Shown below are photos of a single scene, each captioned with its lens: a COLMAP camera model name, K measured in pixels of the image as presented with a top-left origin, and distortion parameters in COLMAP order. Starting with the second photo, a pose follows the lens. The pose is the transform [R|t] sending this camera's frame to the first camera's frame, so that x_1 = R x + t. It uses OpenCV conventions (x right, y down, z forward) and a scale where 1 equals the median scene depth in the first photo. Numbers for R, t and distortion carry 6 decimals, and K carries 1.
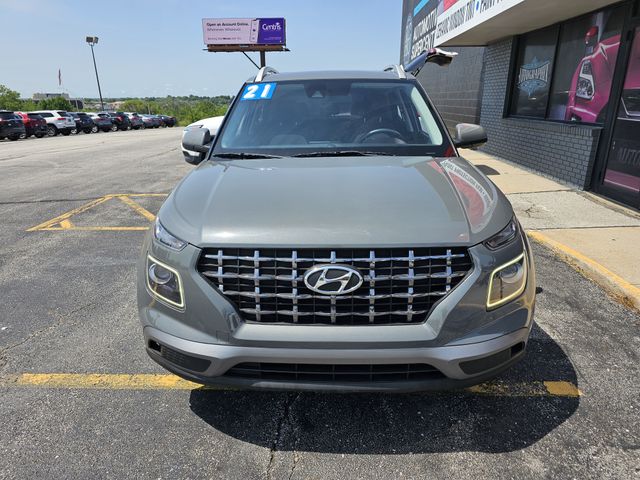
lens RADIAL K [[431.7, 0, 313.4], [0, 431.7, 242.9], [0, 0, 1]] dist [0.040448, -0.037737]
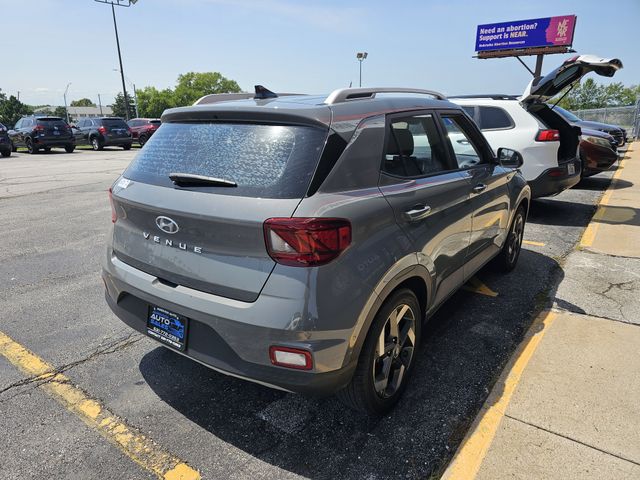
lens RADIAL K [[431.7, 0, 311.7], [0, 431.7, 247.2], [0, 0, 1]] dist [0.040448, -0.037737]
pose [[0.832485, 0.174329, -0.525906, 0.382131], [-0.178135, 0.983027, 0.043877, -0.066620], [0.524629, 0.057155, 0.849410, 0.121879]]
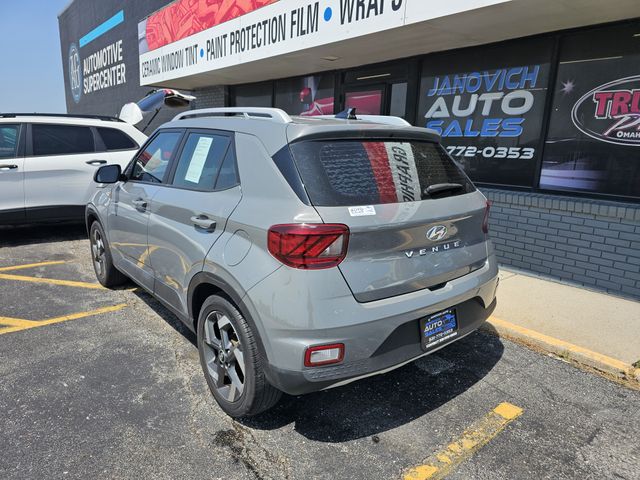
lens RADIAL K [[431.7, 0, 319.8], [0, 431.7, 243.2], [0, 0, 1]] dist [0.040448, -0.037737]
pose [[0.737534, -0.124484, 0.663737, -0.159667], [0.177440, 0.984051, -0.012611, -0.054491], [-0.651581, 0.127075, 0.747860, 0.137587]]
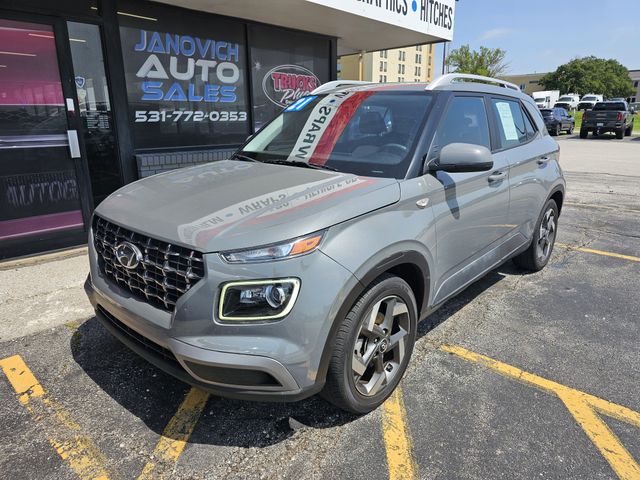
lens RADIAL K [[431.7, 0, 322.3], [0, 431.7, 237.3], [0, 0, 1]] dist [0.040448, -0.037737]
pose [[-0.782659, -0.152183, 0.603561, -0.115984], [0.205203, 0.852362, 0.481010, -0.329464], [-0.587654, 0.500319, -0.635880, 1.020617]]
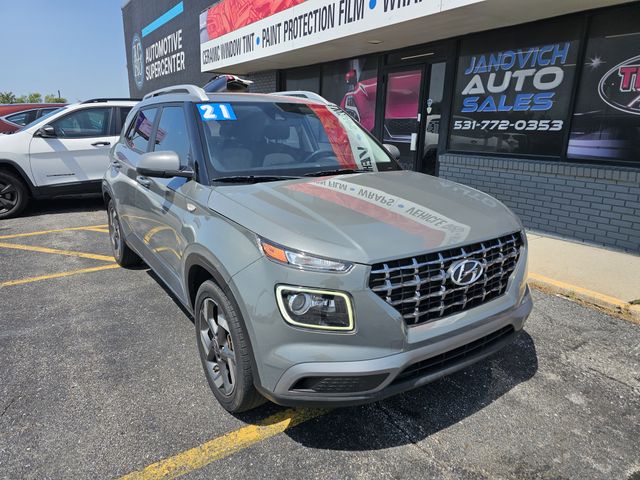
lens RADIAL K [[431.7, 0, 311.2], [0, 431.7, 239.3], [0, 0, 1]] dist [0.040448, -0.037737]
pose [[0.811156, -0.131818, 0.569781, -0.237525], [0.162012, 0.986786, -0.002354, -0.017376], [-0.561942, 0.094221, 0.821793, 0.058582]]
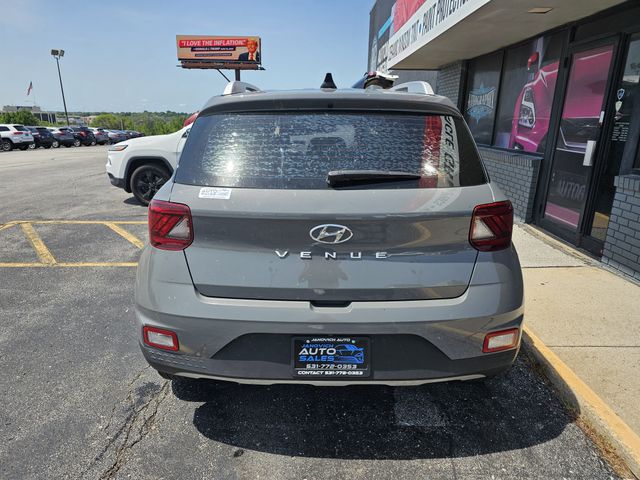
lens RADIAL K [[431.7, 0, 314.2], [0, 431.7, 248.1], [0, 0, 1]] dist [0.040448, -0.037737]
pose [[0.998726, 0.007167, 0.049954, 0.108835], [-0.005753, 0.999580, -0.028396, -0.034791], [-0.050136, 0.028072, 0.998348, 0.075923]]
